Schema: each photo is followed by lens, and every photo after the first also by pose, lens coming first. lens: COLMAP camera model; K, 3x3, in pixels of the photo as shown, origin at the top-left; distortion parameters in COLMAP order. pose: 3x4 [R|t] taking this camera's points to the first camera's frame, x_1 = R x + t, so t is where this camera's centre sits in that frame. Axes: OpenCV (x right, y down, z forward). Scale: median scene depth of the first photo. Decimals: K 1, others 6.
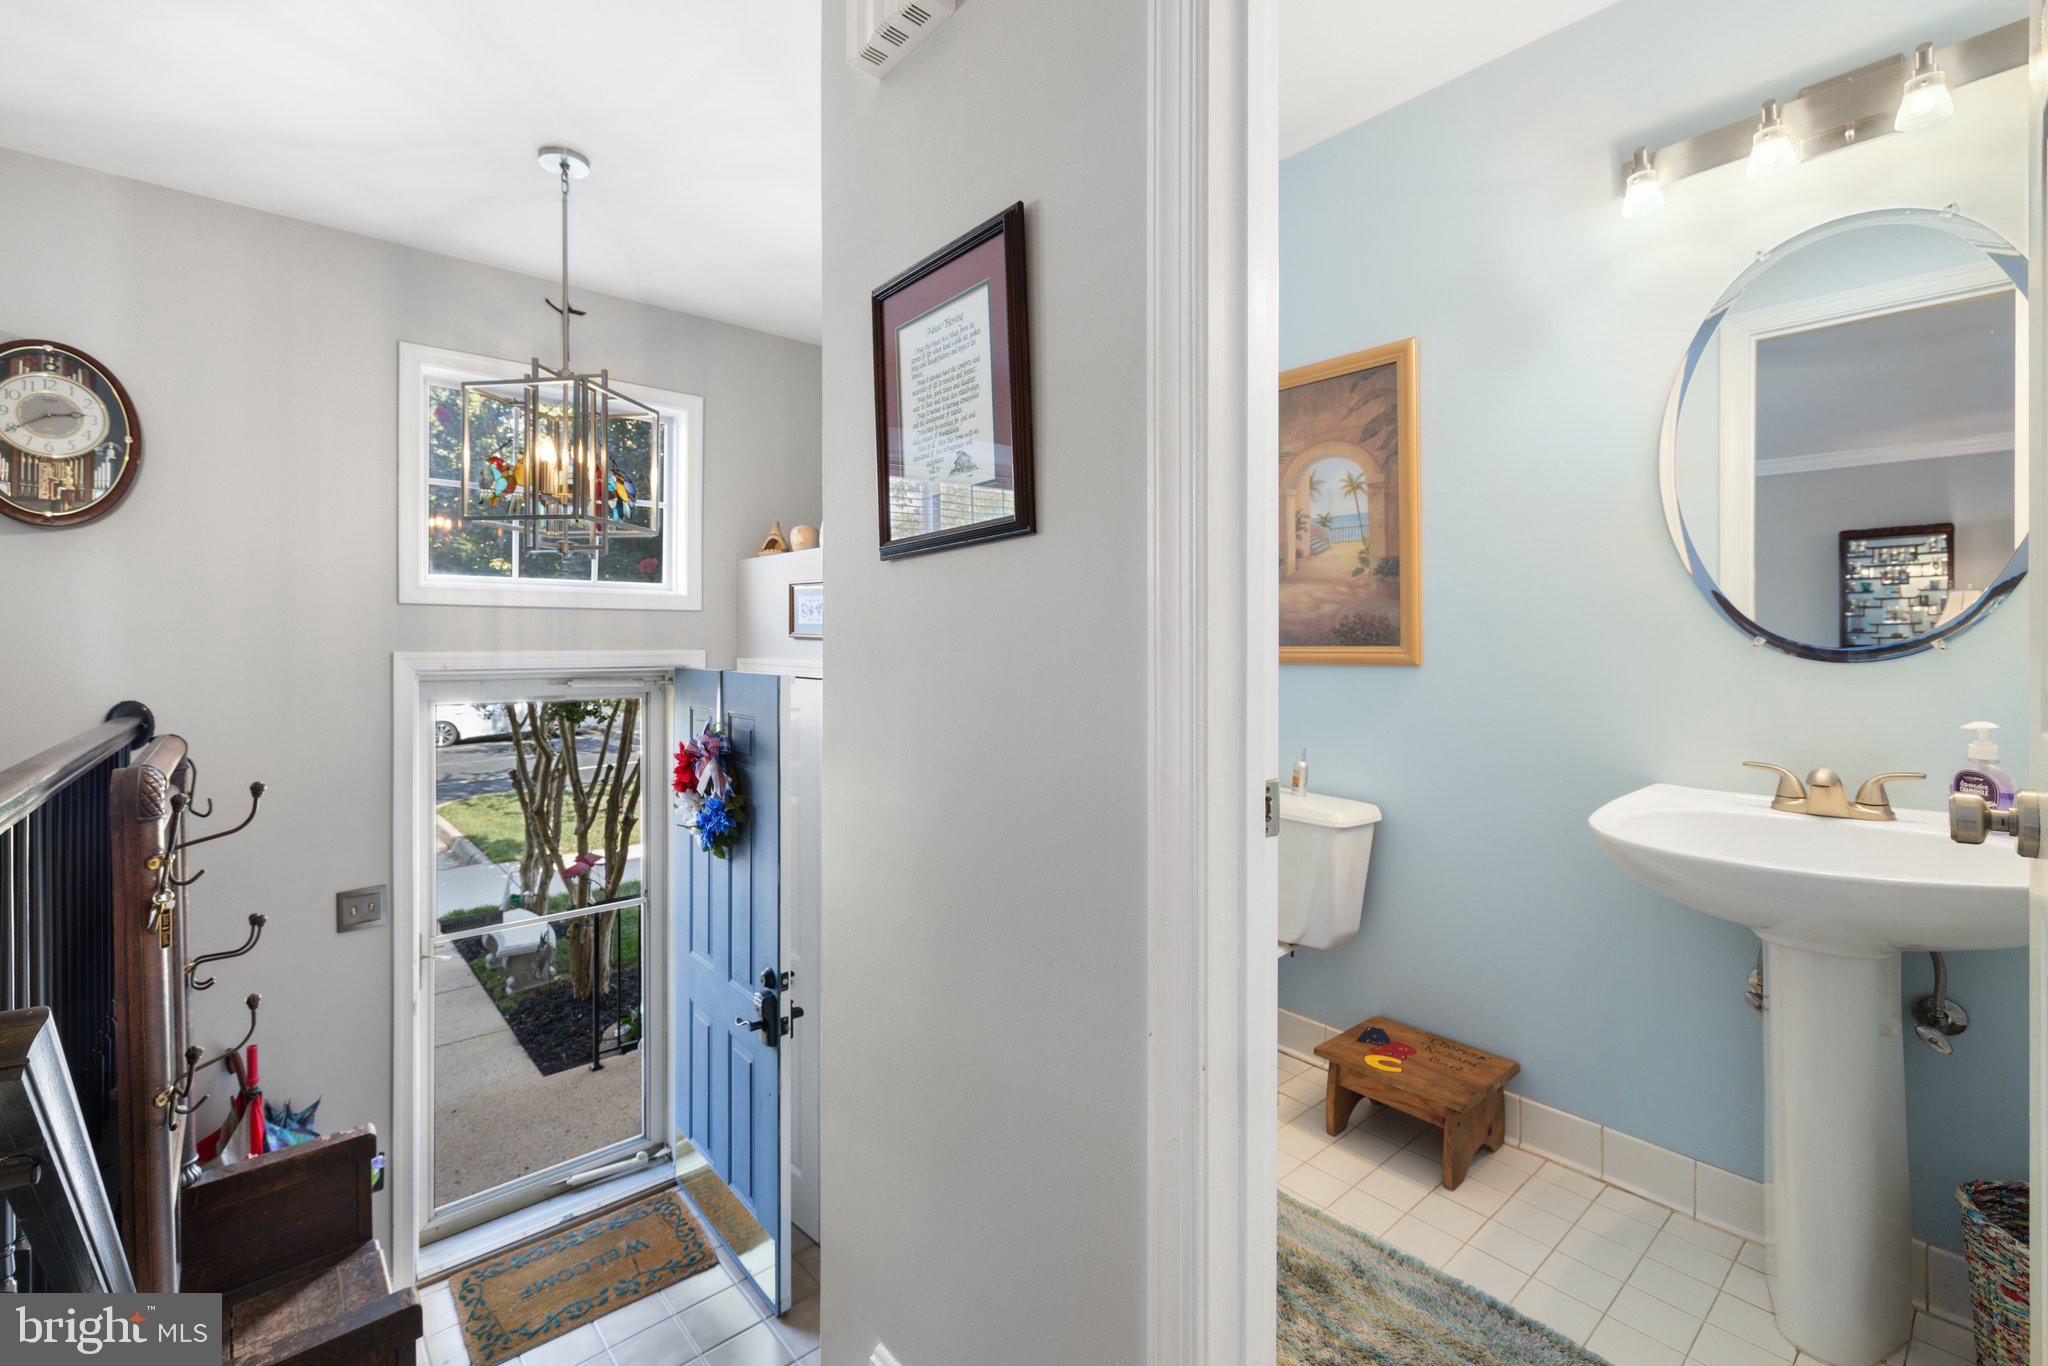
lens RADIAL K [[864.3, 0, 1009.4], [0, 864.3, 644.2], [0, 0, 1]] dist [-0.004074, 0.000577]
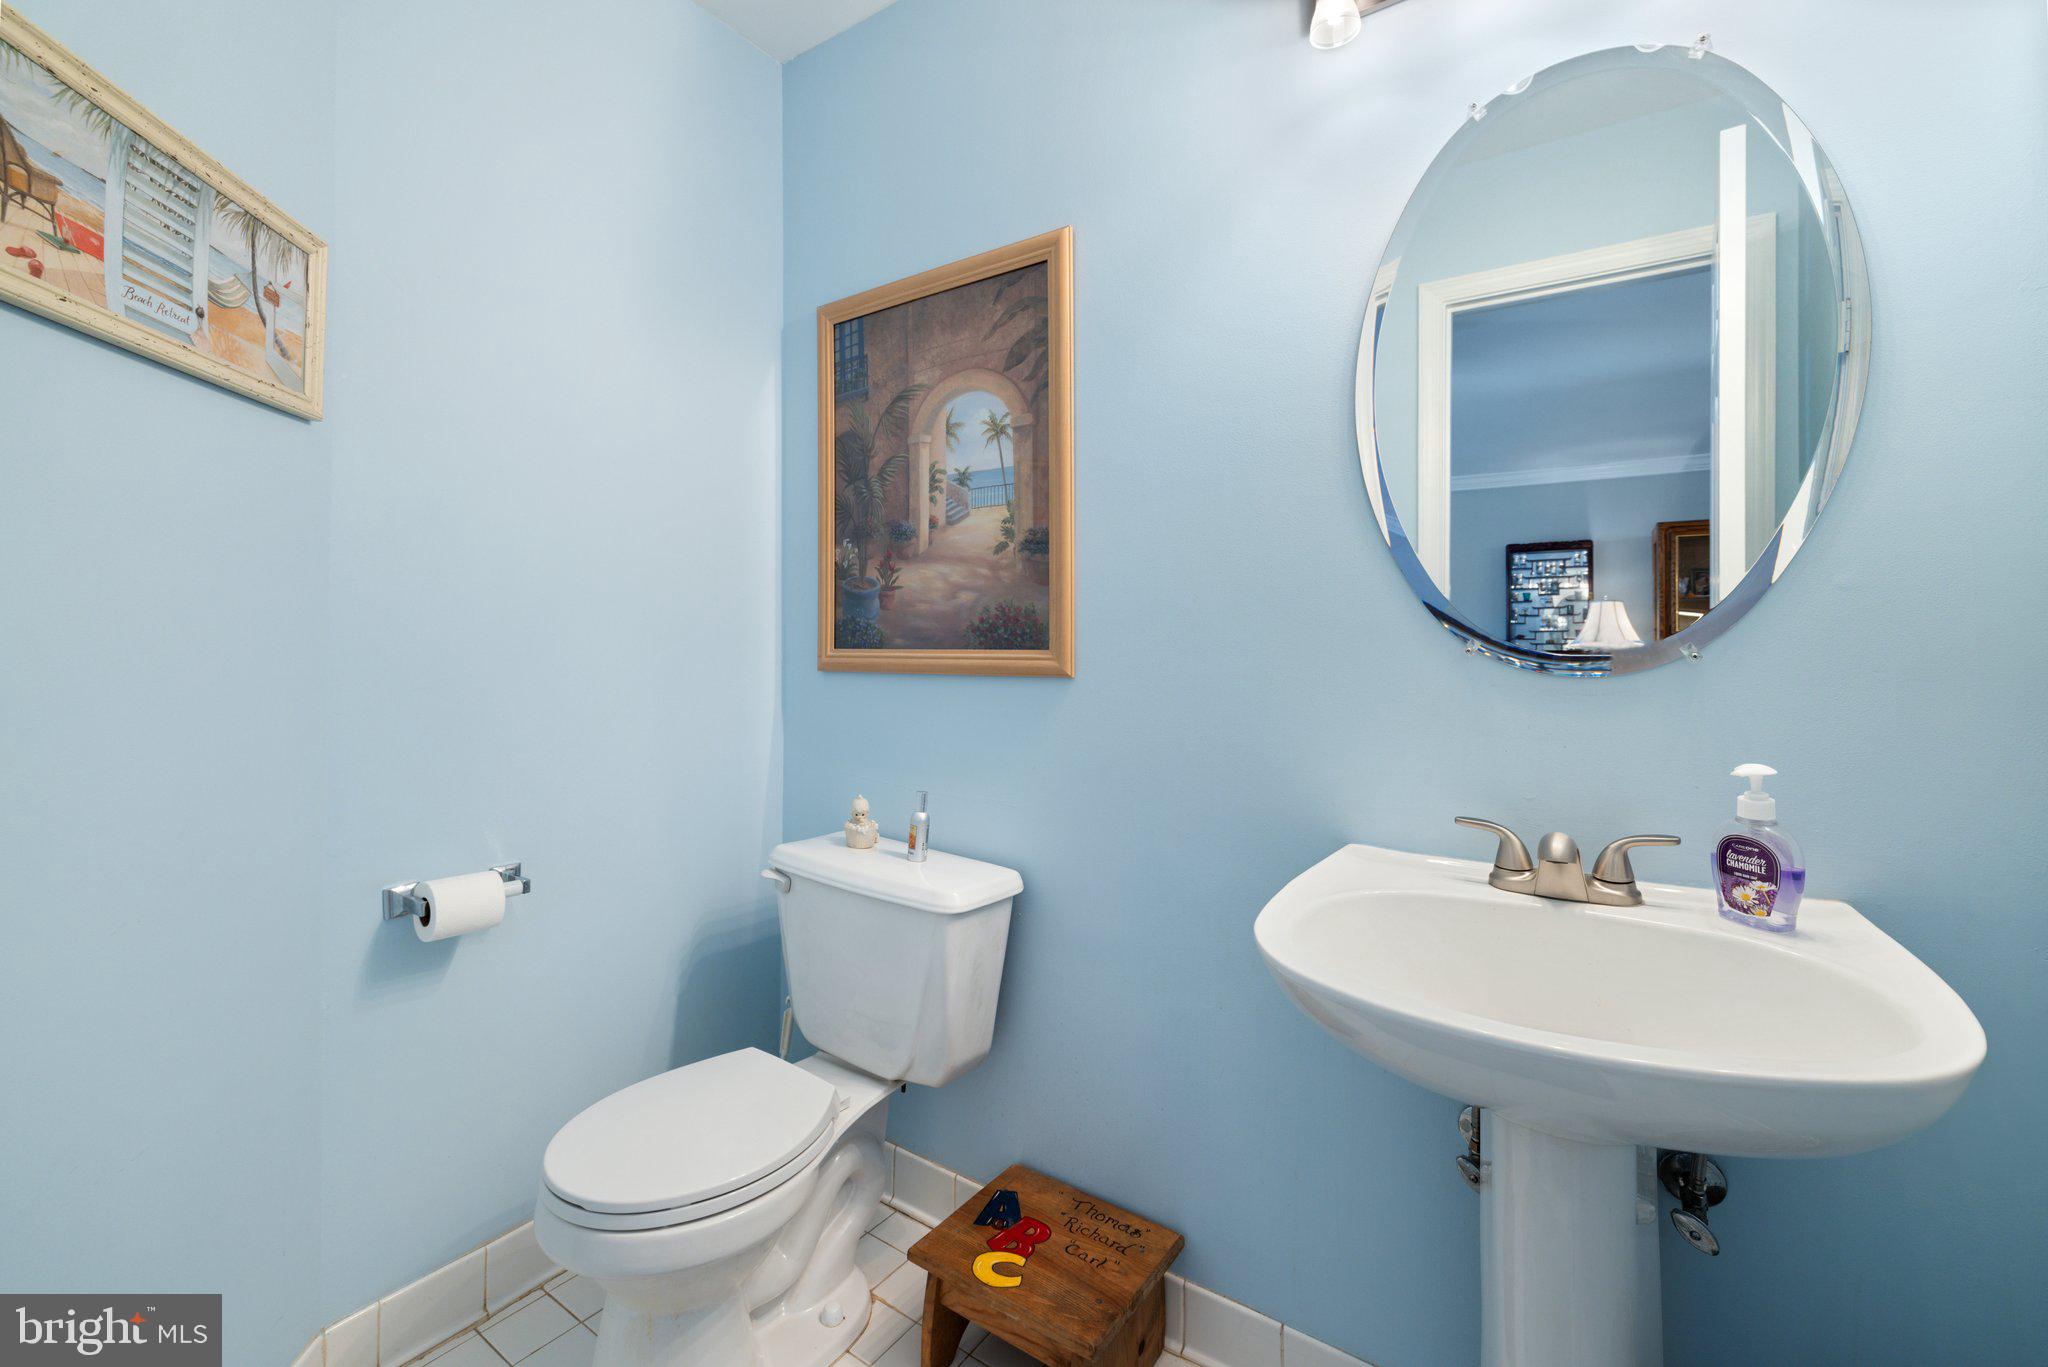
lens RADIAL K [[864.3, 0, 1024.1], [0, 864.3, 641.4], [0, 0, 1]] dist [-0.004074, 0.000577]
pose [[0.963869, 0.006876, 0.266290, 0.235668], [-0.005478, 0.999967, -0.005995, -0.000271], [-0.266322, 0.004320, 0.963874, 0.300672]]
